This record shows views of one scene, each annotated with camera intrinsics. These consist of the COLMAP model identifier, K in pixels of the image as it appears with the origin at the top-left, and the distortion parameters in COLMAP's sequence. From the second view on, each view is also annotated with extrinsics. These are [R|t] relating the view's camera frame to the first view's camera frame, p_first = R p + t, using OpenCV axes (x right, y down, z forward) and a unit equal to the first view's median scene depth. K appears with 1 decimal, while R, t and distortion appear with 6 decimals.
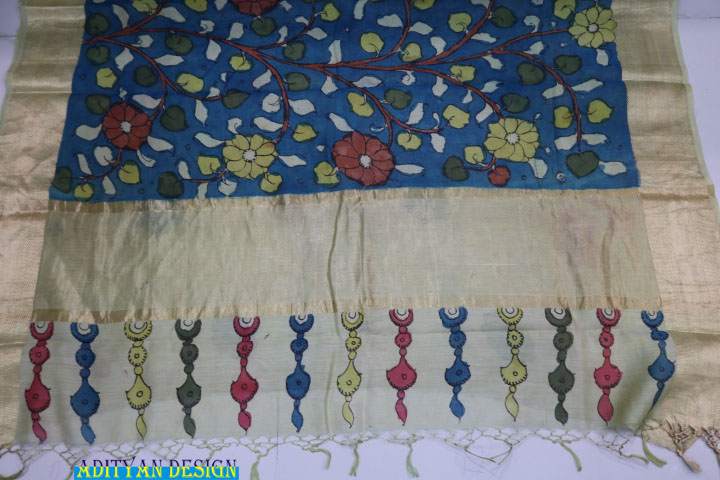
lens RADIAL K [[599.5, 0, 357.7], [0, 599.5, 253.4], [0, 0, 1]] dist [-0.006955, 0.011525]
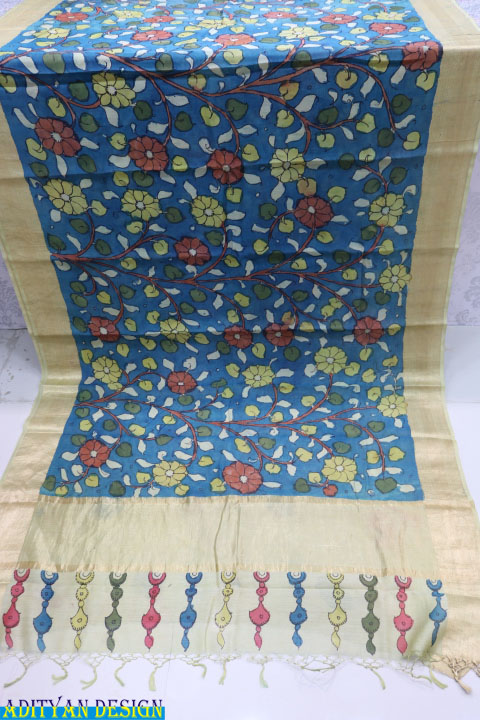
lens RADIAL K [[599.5, 0, 240.0], [0, 599.5, 360.0], [0, 0, 1]] dist [-0.006955, 0.011525]
pose [[0.998265, 0.023698, -0.053905, 0.080884], [-0.046477, 0.879188, -0.474204, 0.315608], [0.036155, 0.475886, 0.878763, -0.513307]]
